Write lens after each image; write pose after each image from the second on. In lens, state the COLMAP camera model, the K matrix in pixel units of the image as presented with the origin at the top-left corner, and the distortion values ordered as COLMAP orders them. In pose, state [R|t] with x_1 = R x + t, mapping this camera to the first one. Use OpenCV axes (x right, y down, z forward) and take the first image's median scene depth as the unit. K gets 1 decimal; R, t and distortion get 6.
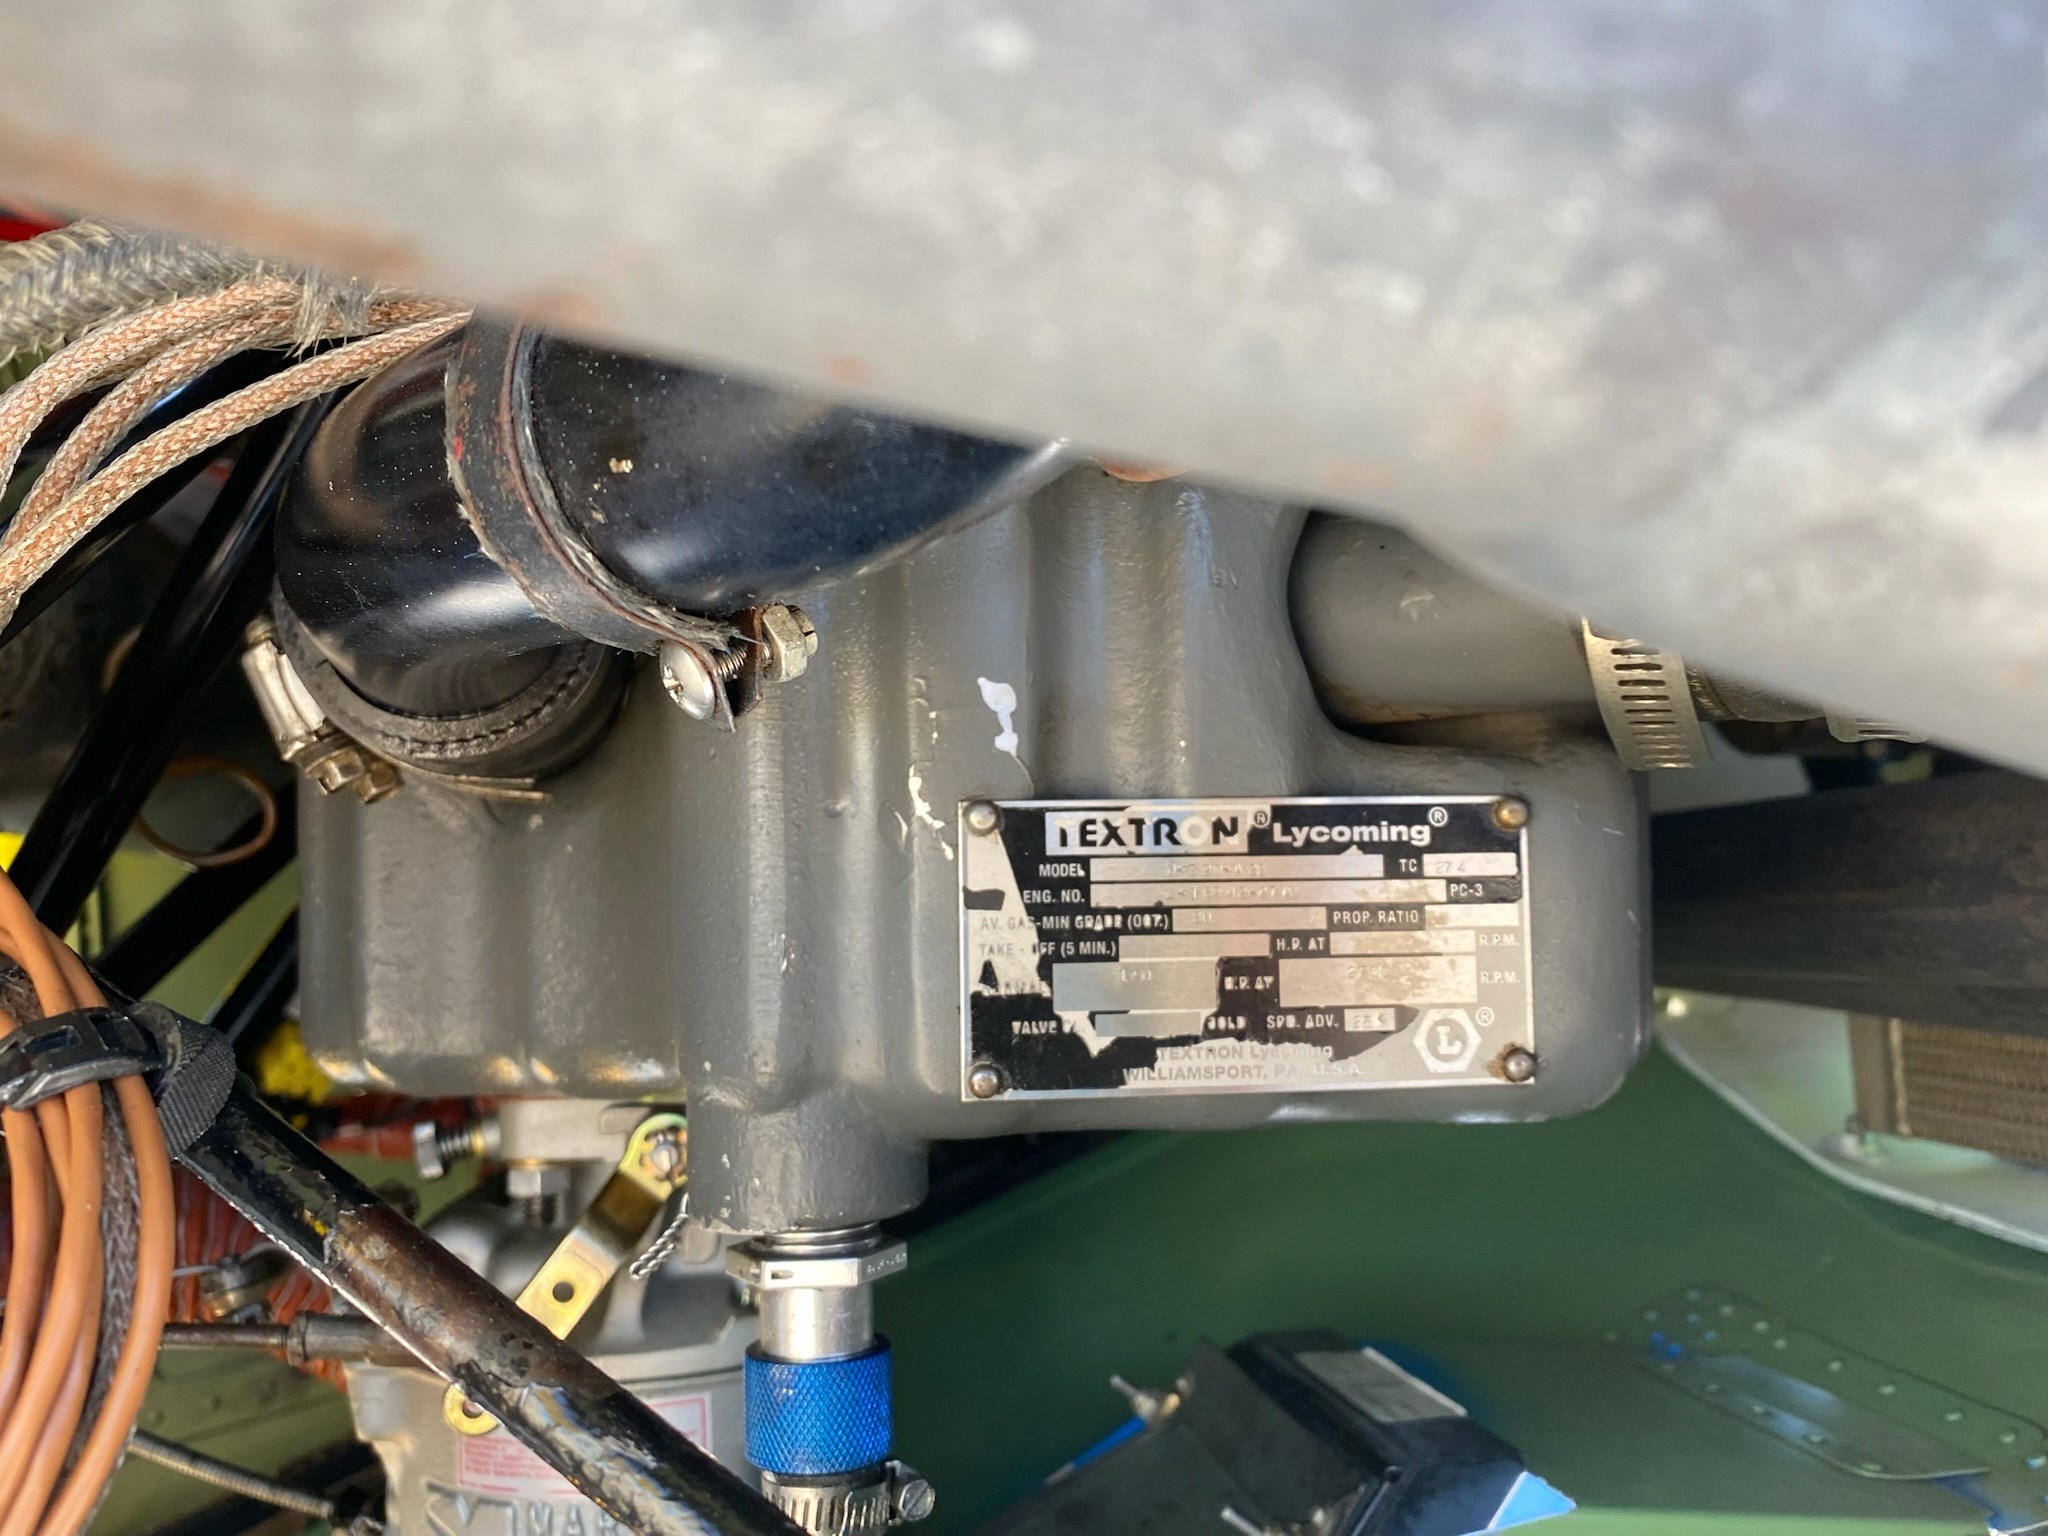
lens RADIAL K [[1674.3, 0, 1024.0], [0, 1674.3, 768.0], [0, 0, 1]] dist [0.003270, 0.001629]
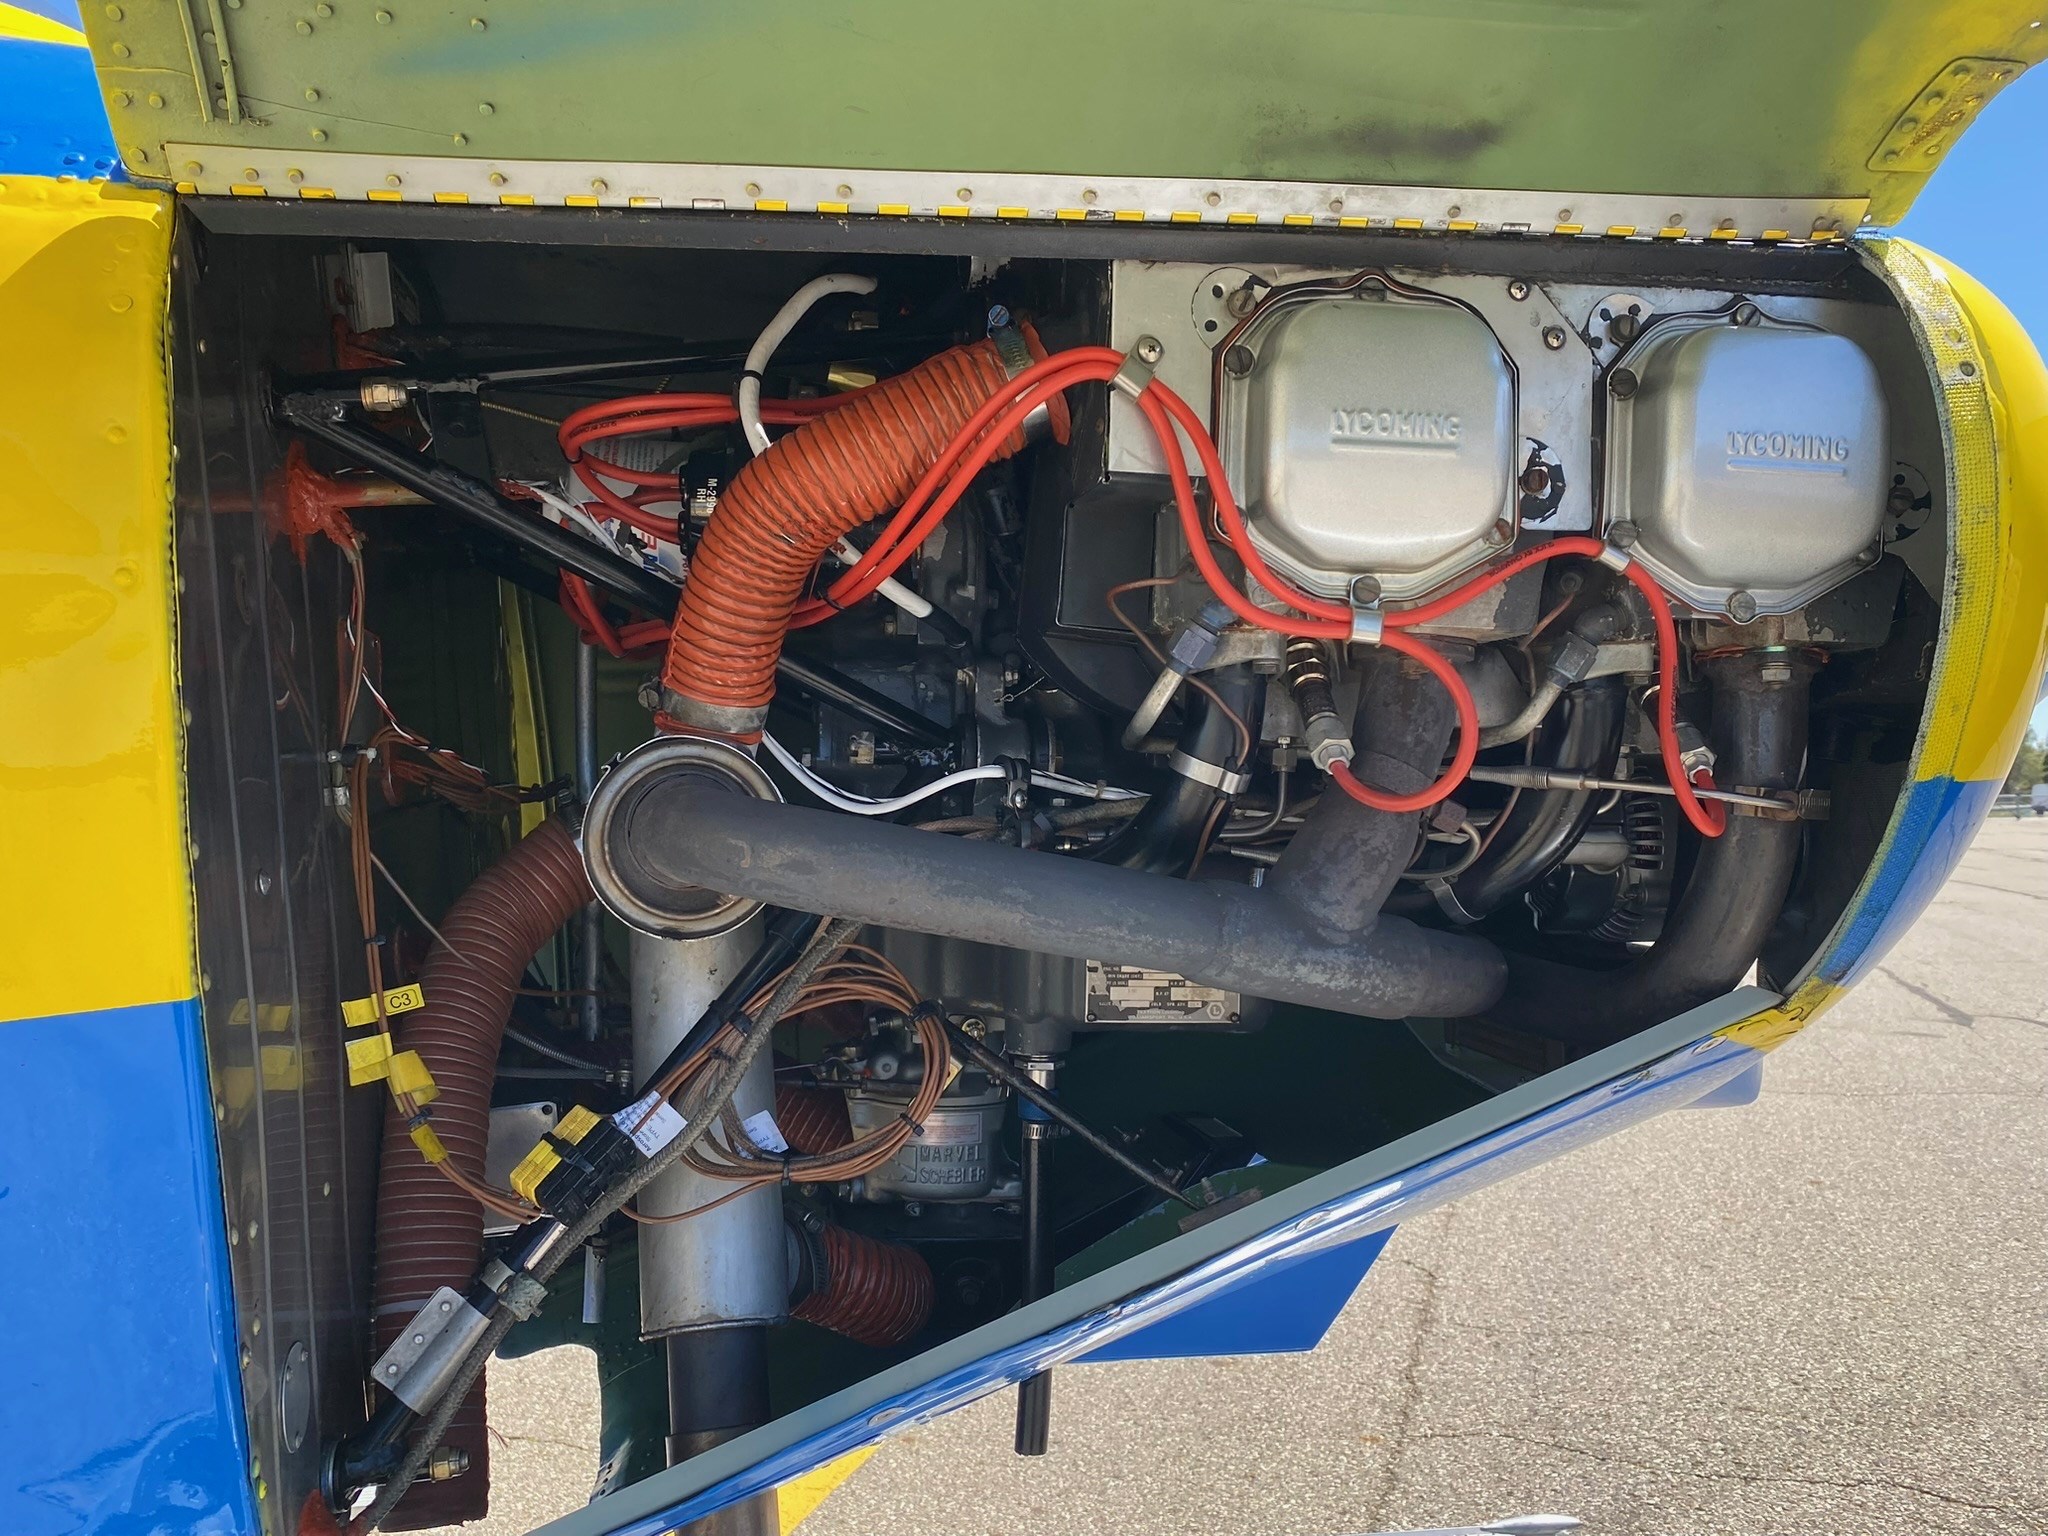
lens RADIAL K [[1674.3, 0, 1024.0], [0, 1674.3, 768.0], [0, 0, 1]] dist [0.003270, 0.001629]
pose [[0.999115, 0.041700, 0.005557, -0.213777], [-0.041977, 0.996906, 0.066463, -0.603548], [-0.002769, -0.066637, 0.997773, -2.667579]]
